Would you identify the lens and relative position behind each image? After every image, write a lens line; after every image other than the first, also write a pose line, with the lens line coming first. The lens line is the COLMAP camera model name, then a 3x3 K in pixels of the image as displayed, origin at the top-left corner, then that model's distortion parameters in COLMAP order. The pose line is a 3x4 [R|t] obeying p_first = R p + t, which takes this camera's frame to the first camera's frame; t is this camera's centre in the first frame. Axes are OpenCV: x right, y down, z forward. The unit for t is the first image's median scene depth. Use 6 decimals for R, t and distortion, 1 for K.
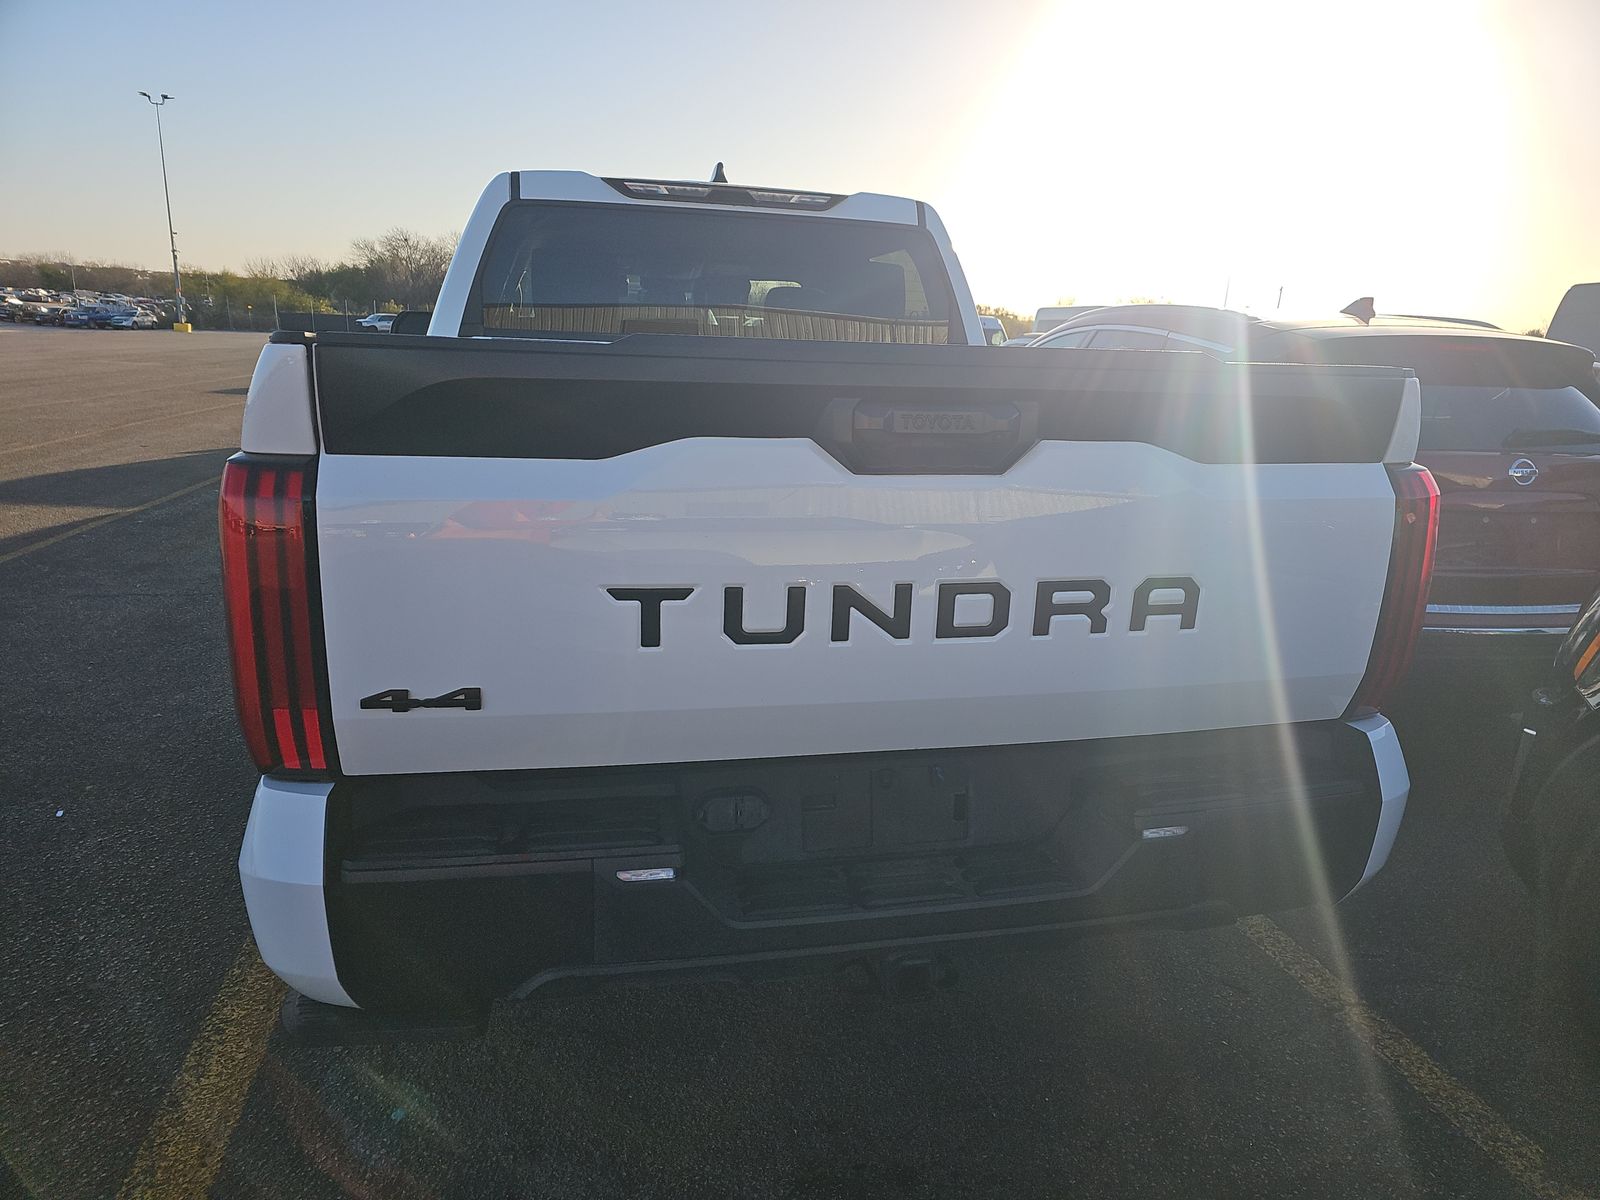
lens RADIAL K [[1052.8, 0, 800.0], [0, 1052.8, 600.0], [0, 0, 1]] dist [0.065323, -0.070774]
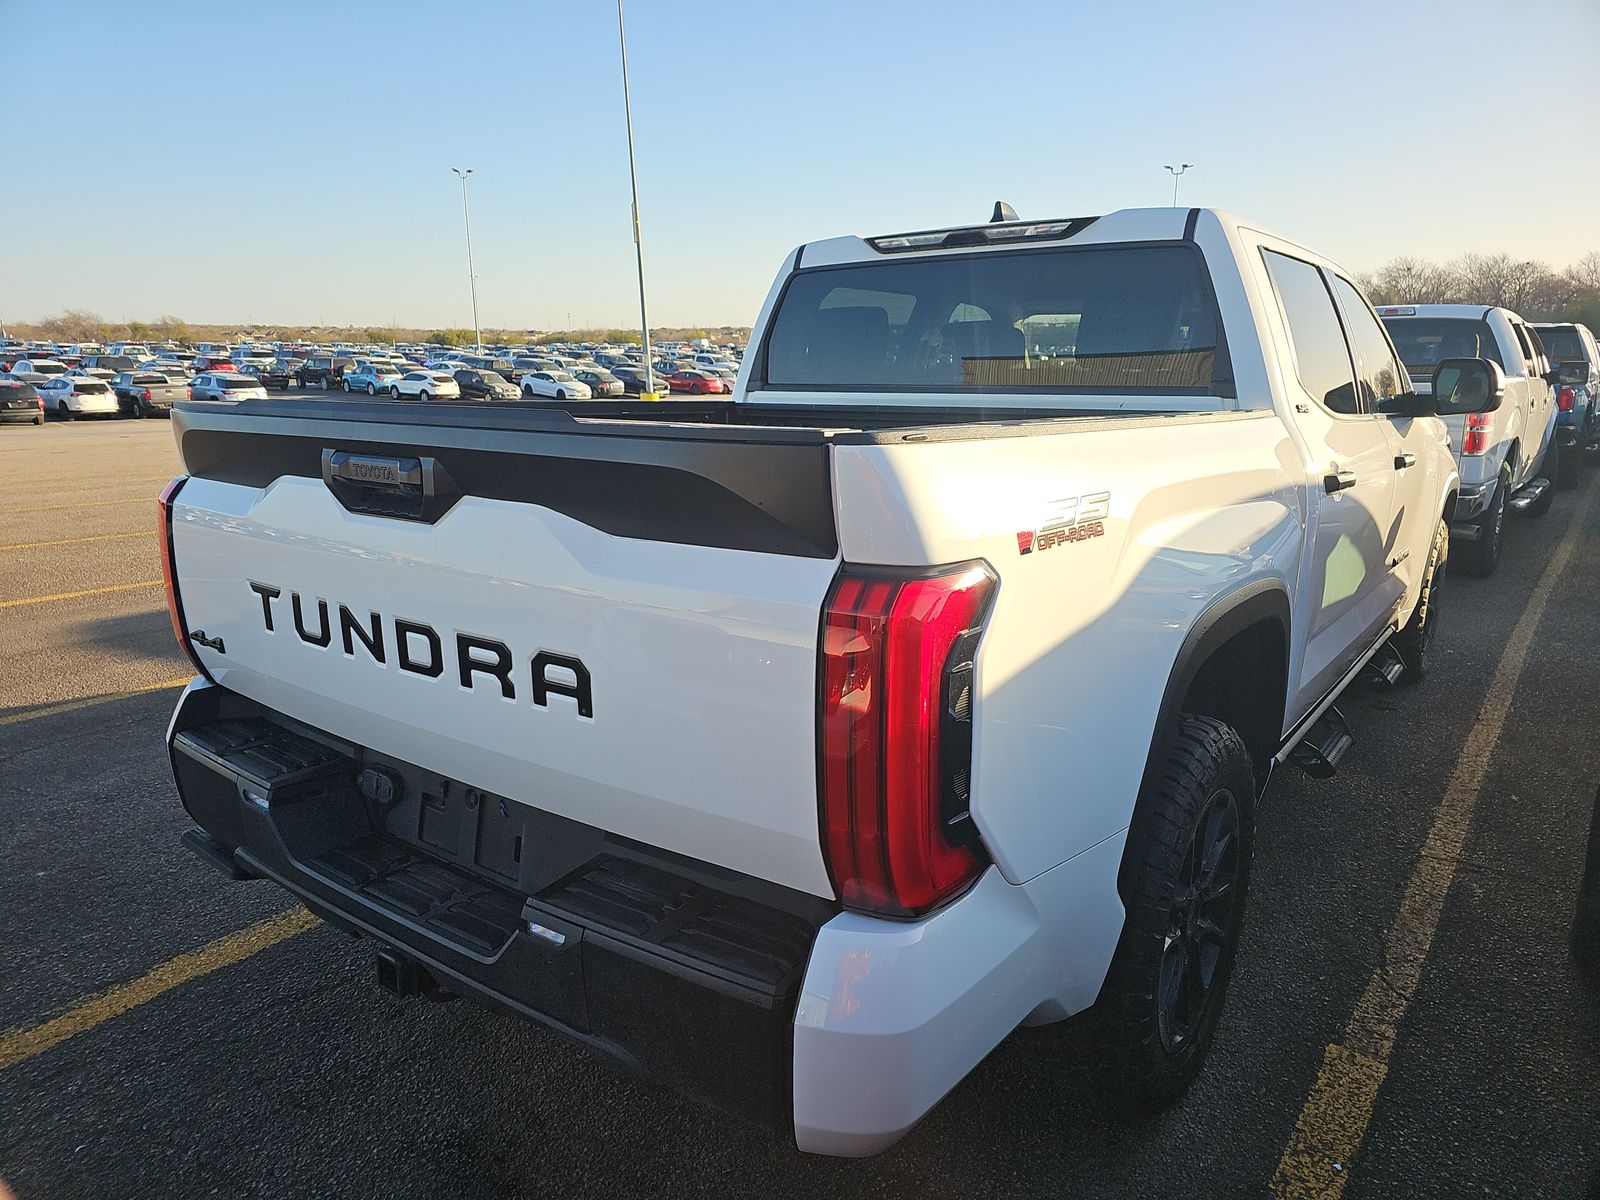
lens RADIAL K [[1052.8, 0, 800.0], [0, 1052.8, 600.0], [0, 0, 1]] dist [0.065323, -0.070774]
pose [[0.632953, 0.130622, -0.763091, 1.210993], [-0.156935, 0.986848, 0.038752, -0.140463], [0.758117, 0.095228, 0.645128, 0.587466]]
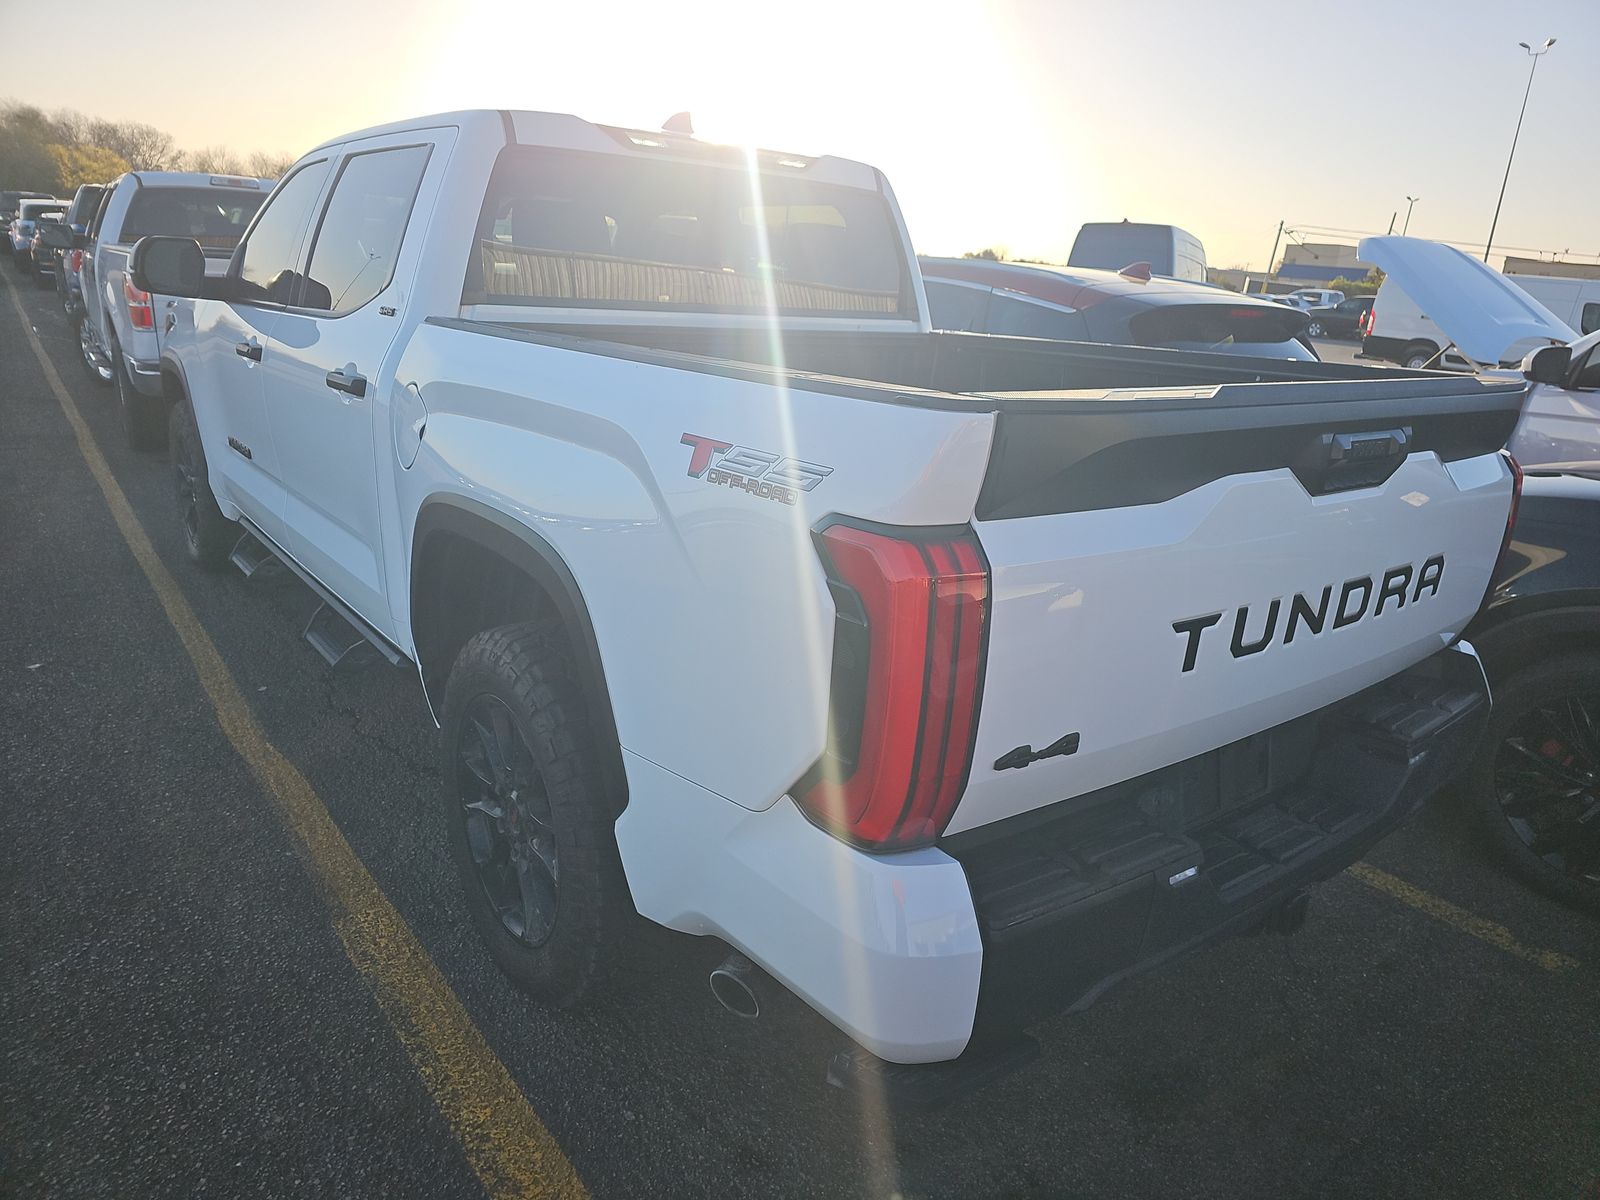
lens RADIAL K [[1052.8, 0, 800.0], [0, 1052.8, 600.0], [0, 0, 1]] dist [0.065323, -0.070774]
pose [[0.909174, -0.103415, 0.403370, -0.850199], [0.068122, 0.992559, 0.100926, -0.149873], [-0.410806, -0.064281, 0.909454, 0.160670]]
